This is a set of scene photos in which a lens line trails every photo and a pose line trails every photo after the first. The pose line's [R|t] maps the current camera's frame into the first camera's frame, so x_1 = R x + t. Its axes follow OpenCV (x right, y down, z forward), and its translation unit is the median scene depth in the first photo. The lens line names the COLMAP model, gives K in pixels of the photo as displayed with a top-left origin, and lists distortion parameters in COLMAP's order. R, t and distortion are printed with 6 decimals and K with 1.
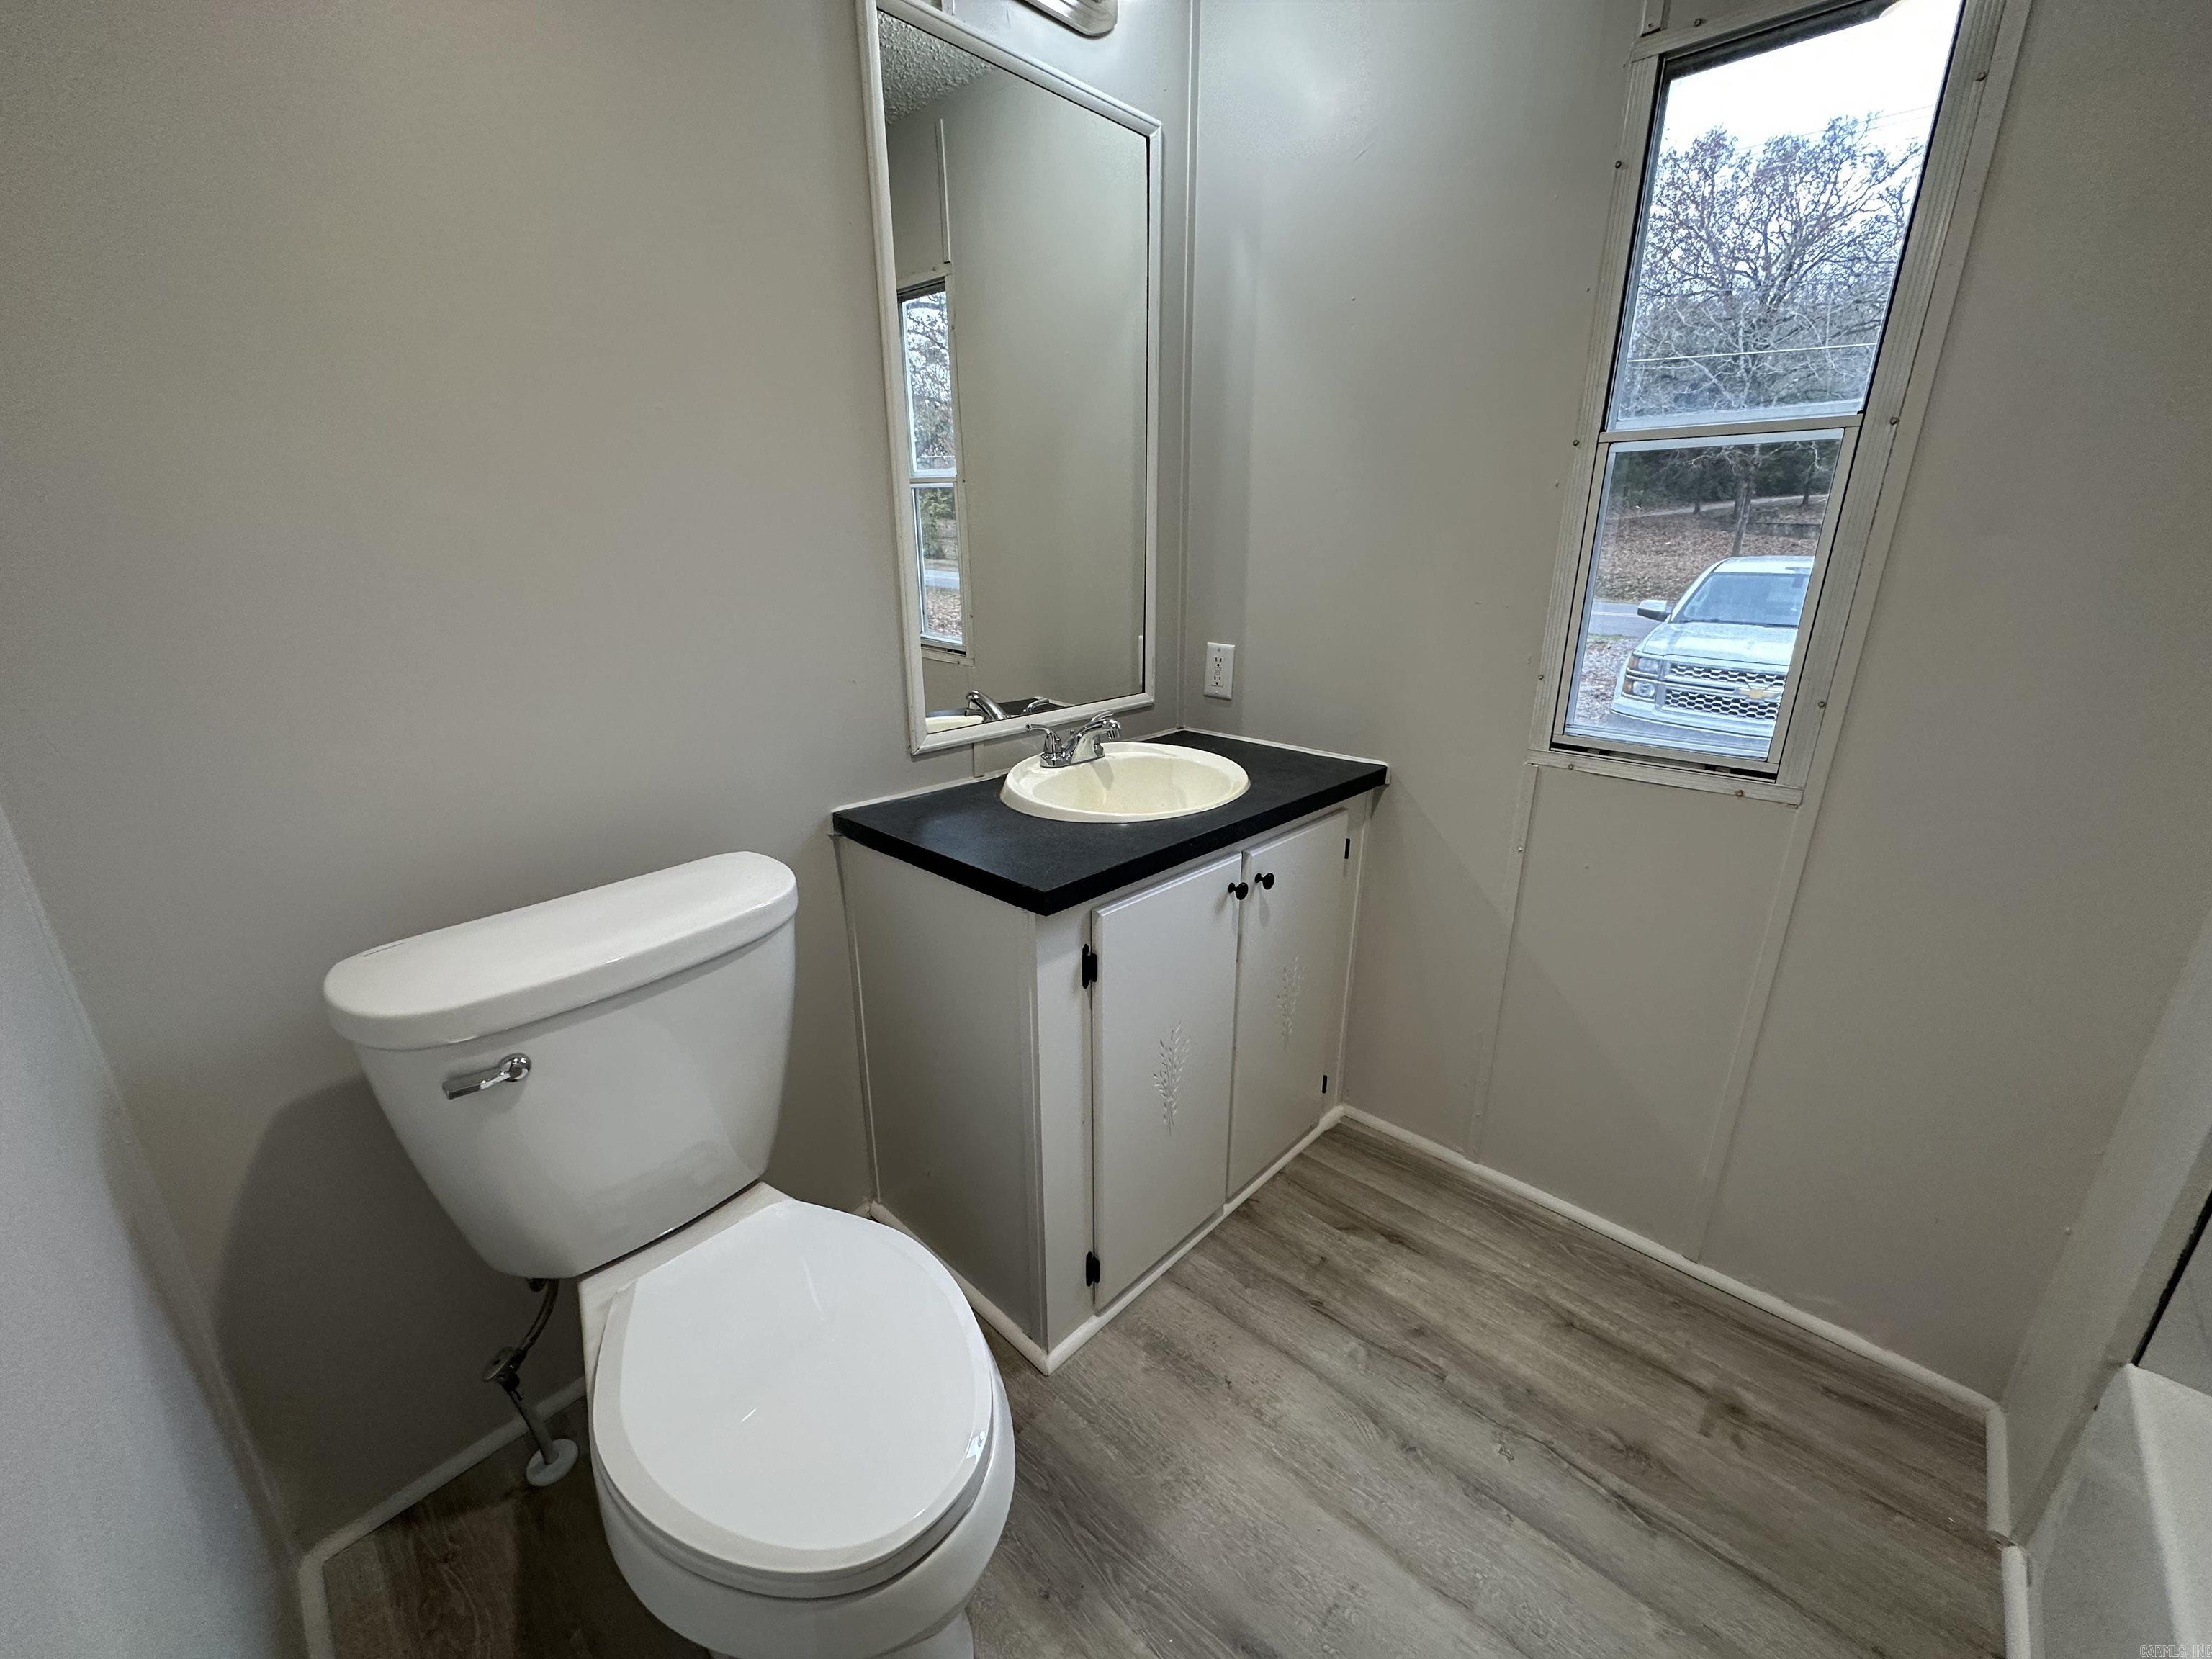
lens RADIAL K [[879.8, 0, 1117.5], [0, 879.8, 843.8], [0, 0, 1]] dist [-0.003758, 0.000418]
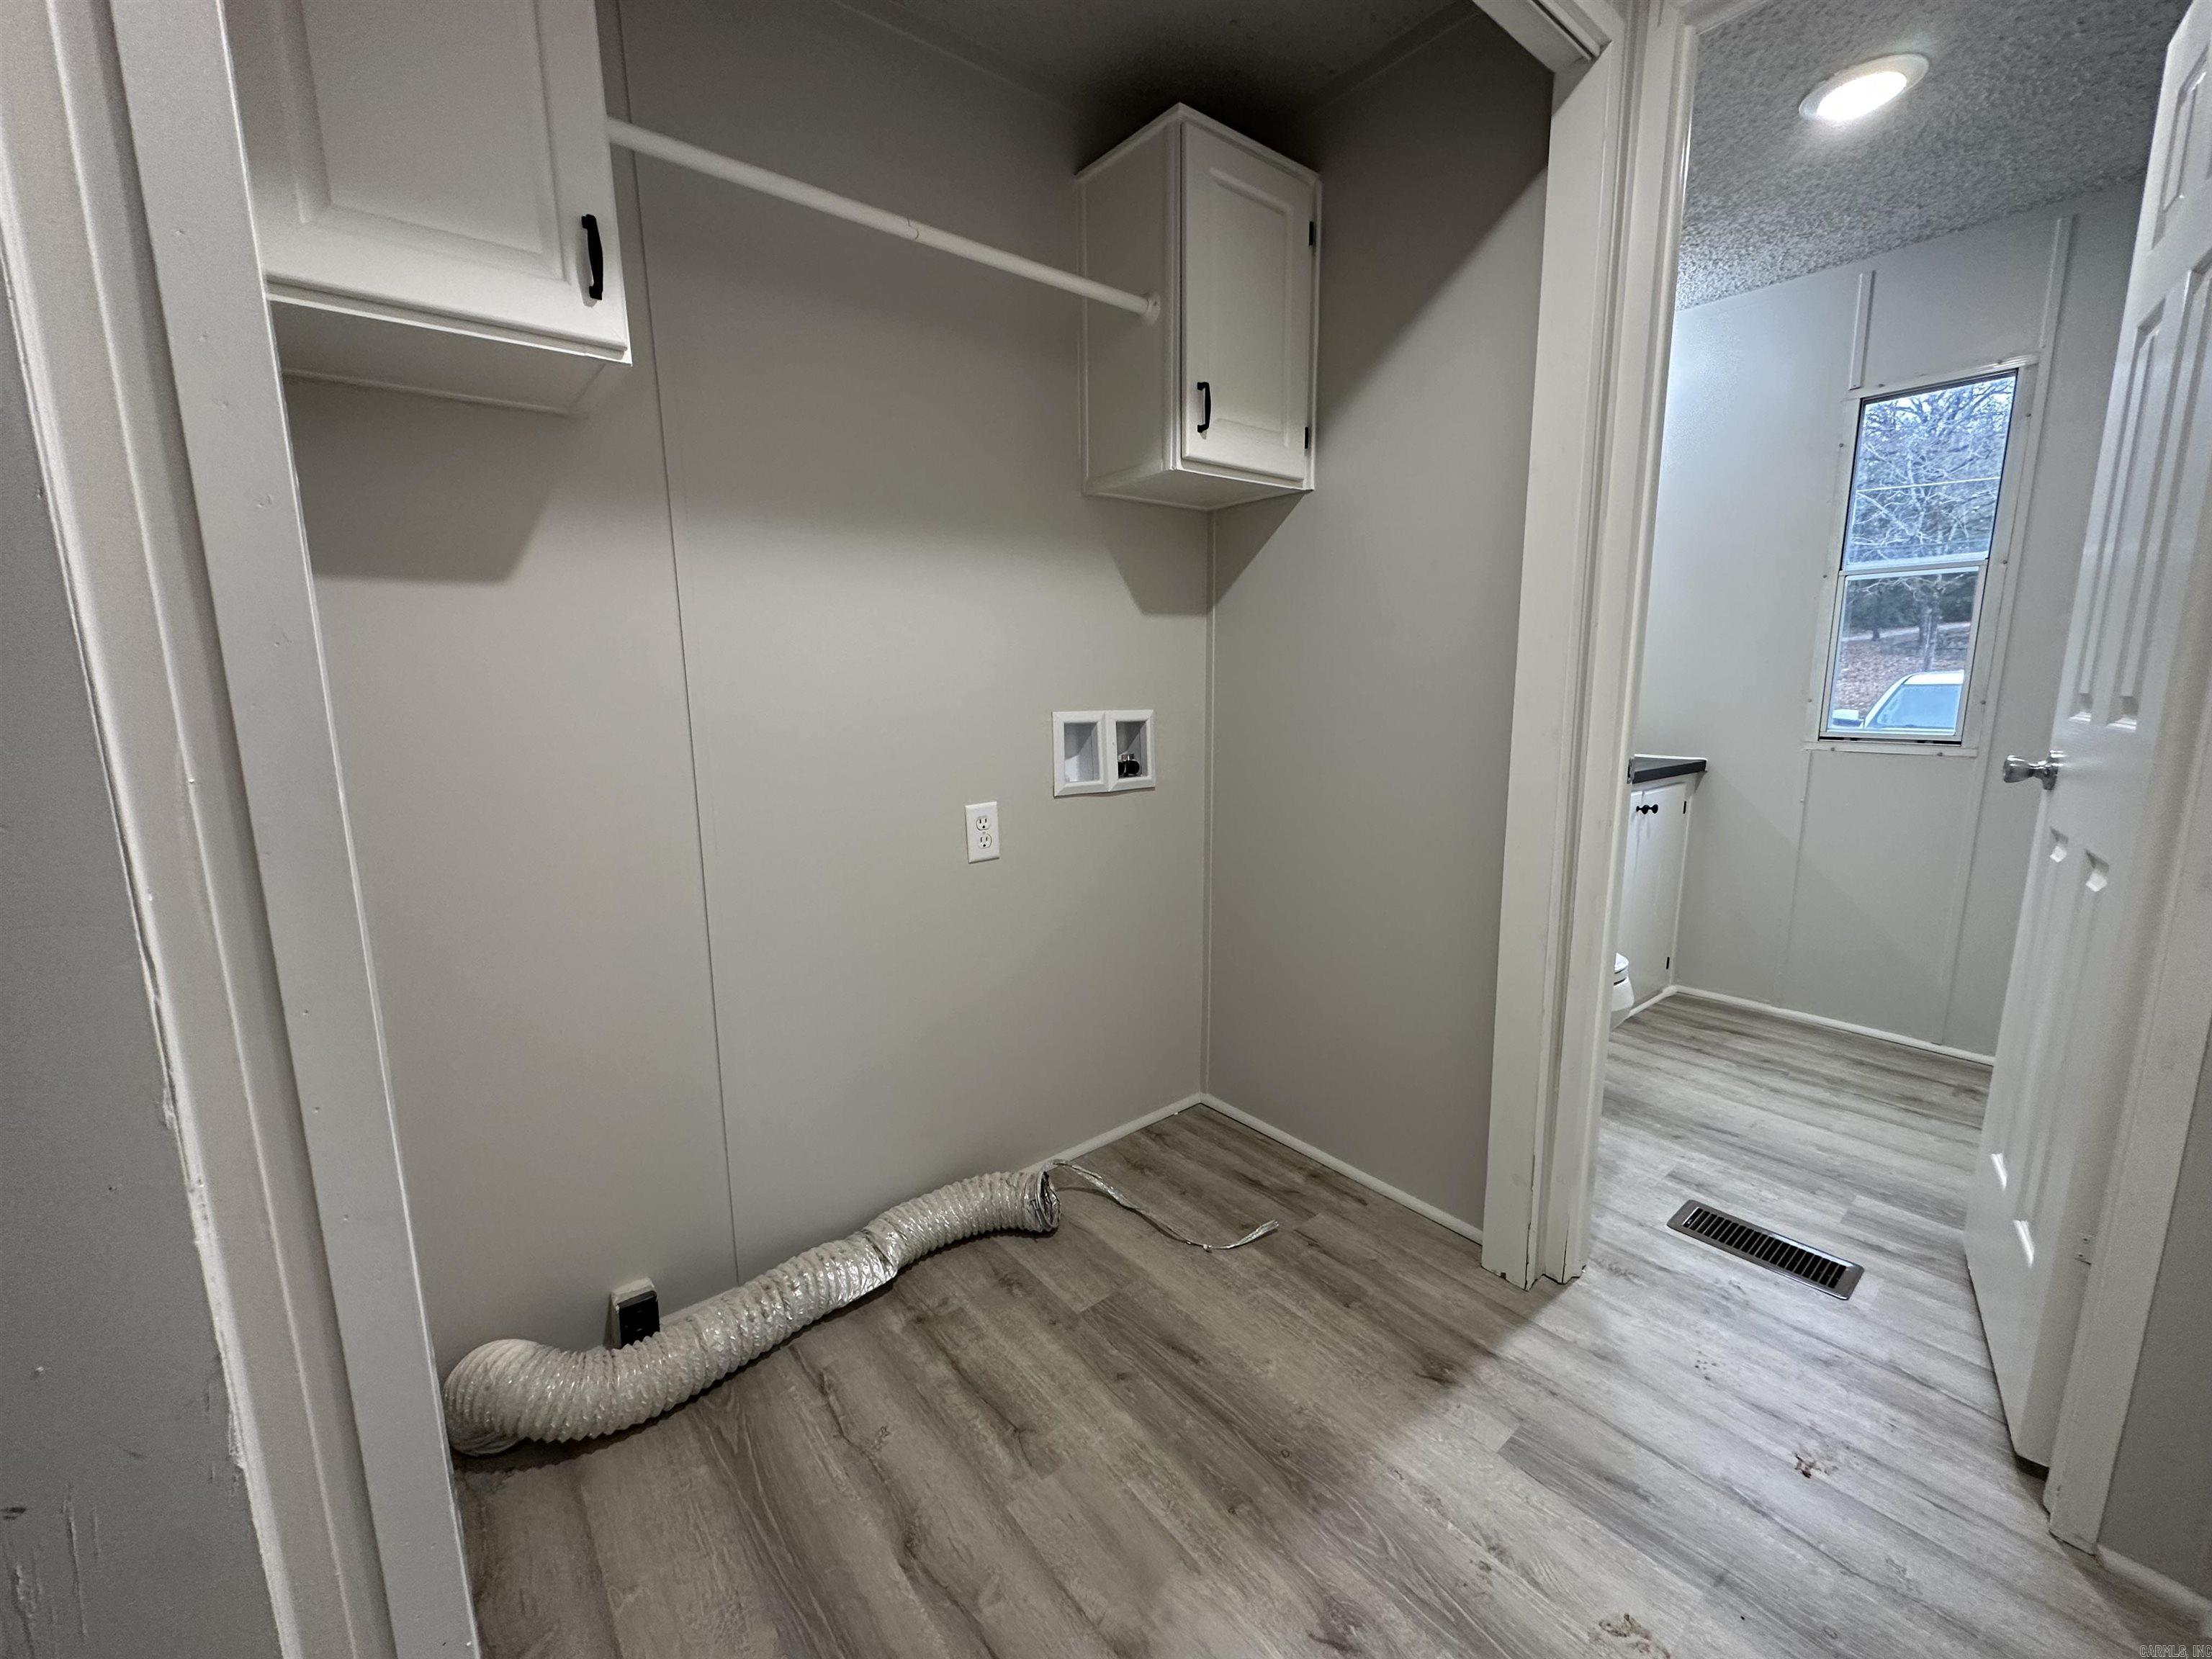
lens RADIAL K [[879.8, 0, 1124.5], [0, 879.8, 835.2], [0, 0, 1]] dist [-0.003758, 0.000418]
pose [[0.989724, 0.015289, -0.142171, -0.590753], [-0.036840, 0.987967, -0.150215, 0.370405], [0.138164, 0.153909, 0.978378, -0.828257]]
